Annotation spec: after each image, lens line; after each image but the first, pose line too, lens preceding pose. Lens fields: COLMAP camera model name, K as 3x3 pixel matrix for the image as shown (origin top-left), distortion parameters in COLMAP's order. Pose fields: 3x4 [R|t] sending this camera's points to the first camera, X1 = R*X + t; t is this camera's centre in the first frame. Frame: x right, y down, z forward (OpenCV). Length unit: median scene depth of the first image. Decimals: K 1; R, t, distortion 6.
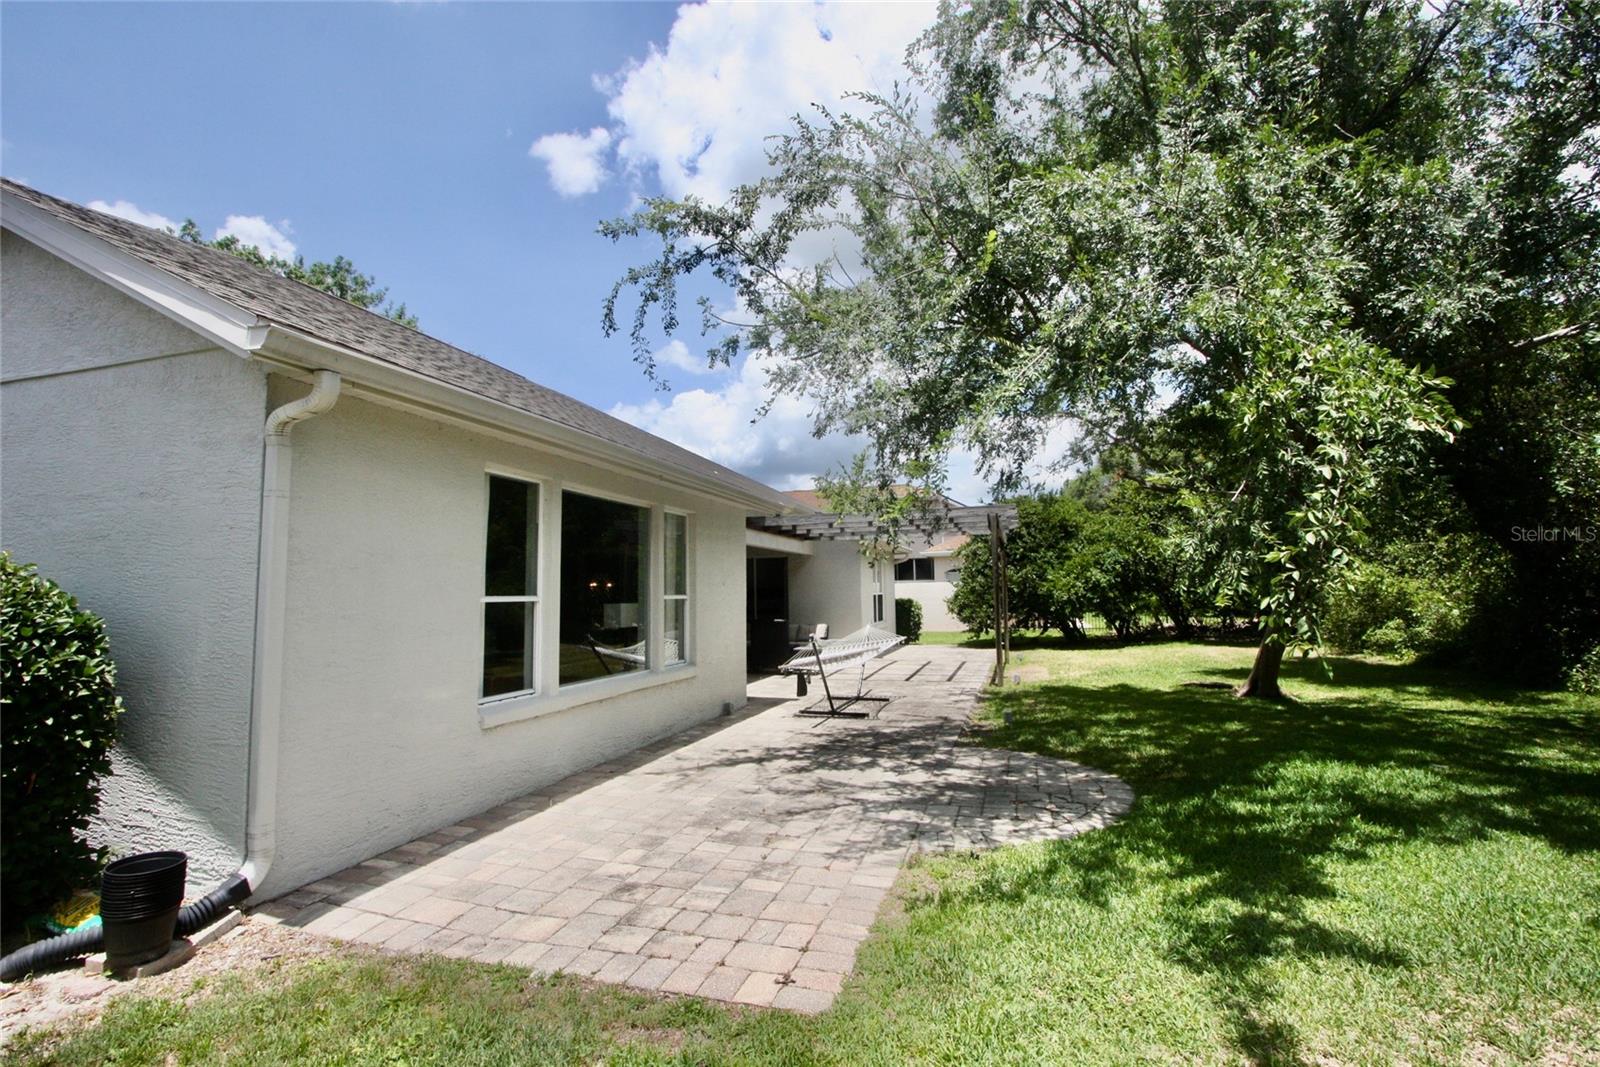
lens RADIAL K [[745.7, 0, 797.3], [0, 745.7, 531.7], [0, 0, 1]] dist [-0.017225, 0.003088]
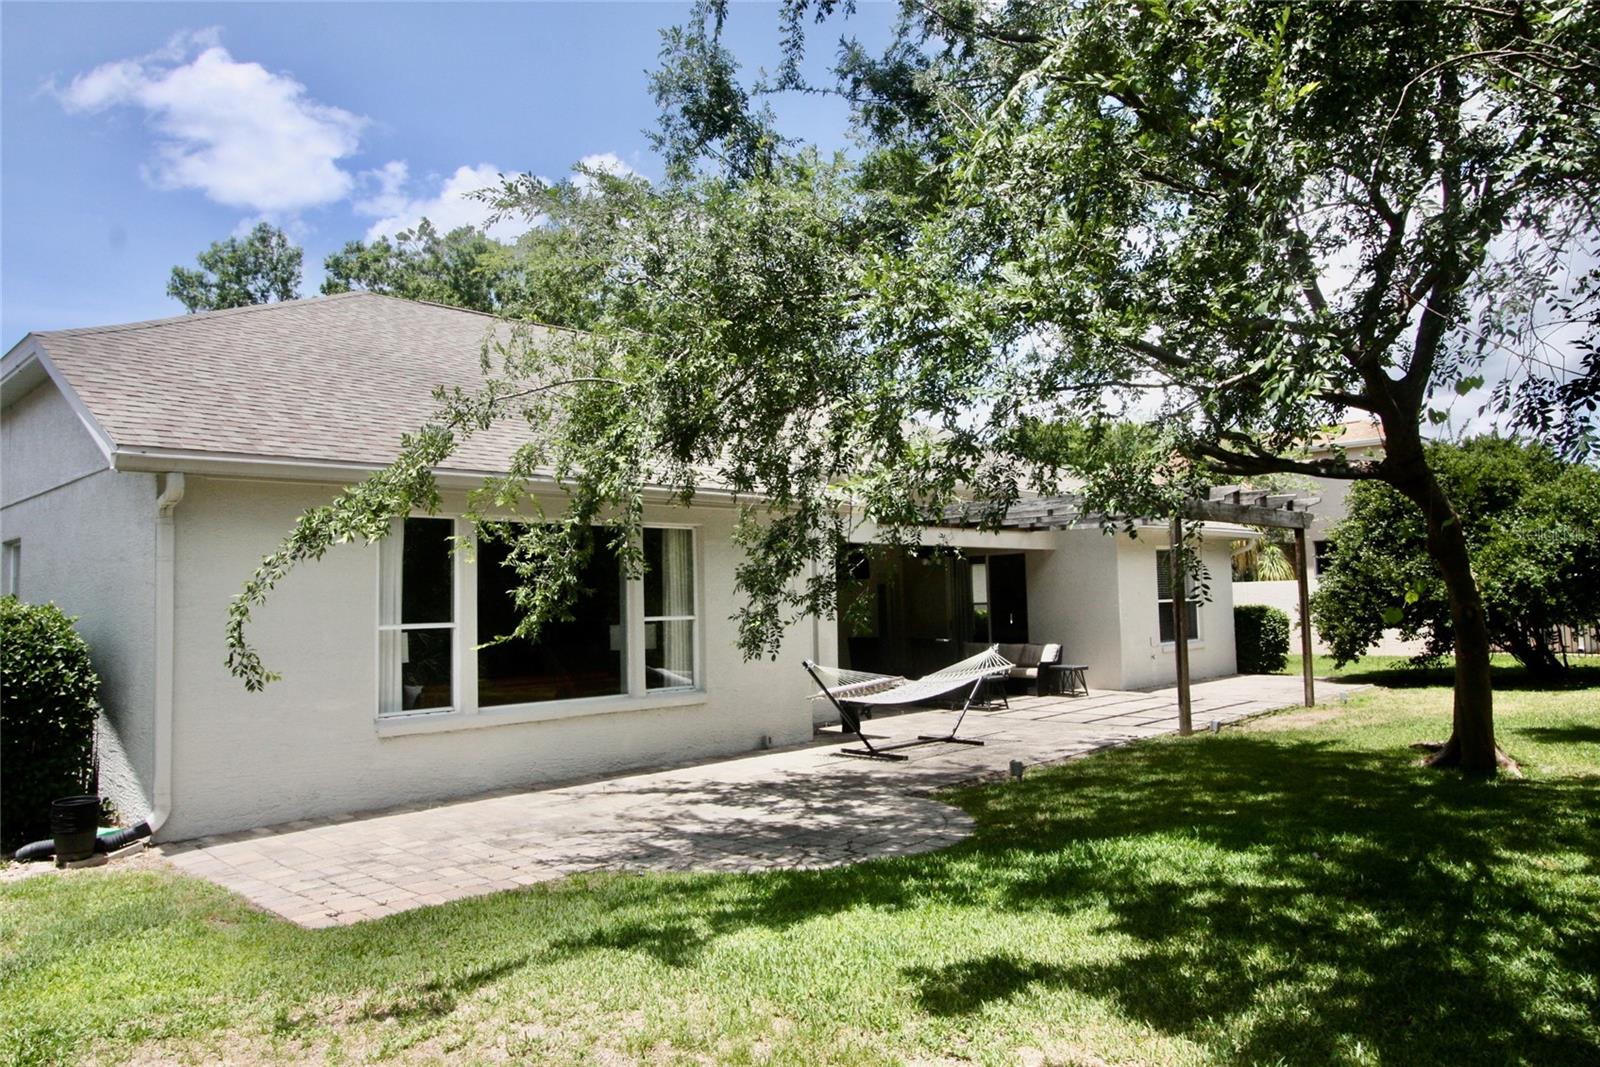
lens RADIAL K [[1114.1, 0, 840.9], [0, 1114.1, 531.7], [0, 0, 1]] dist [-0.003365, 0.003850]
pose [[0.888603, -0.035298, -0.457318, 1.136593], [0.049622, 0.998581, 0.019343, -0.063402], [0.455986, -0.039882, 0.889093, -0.241507]]
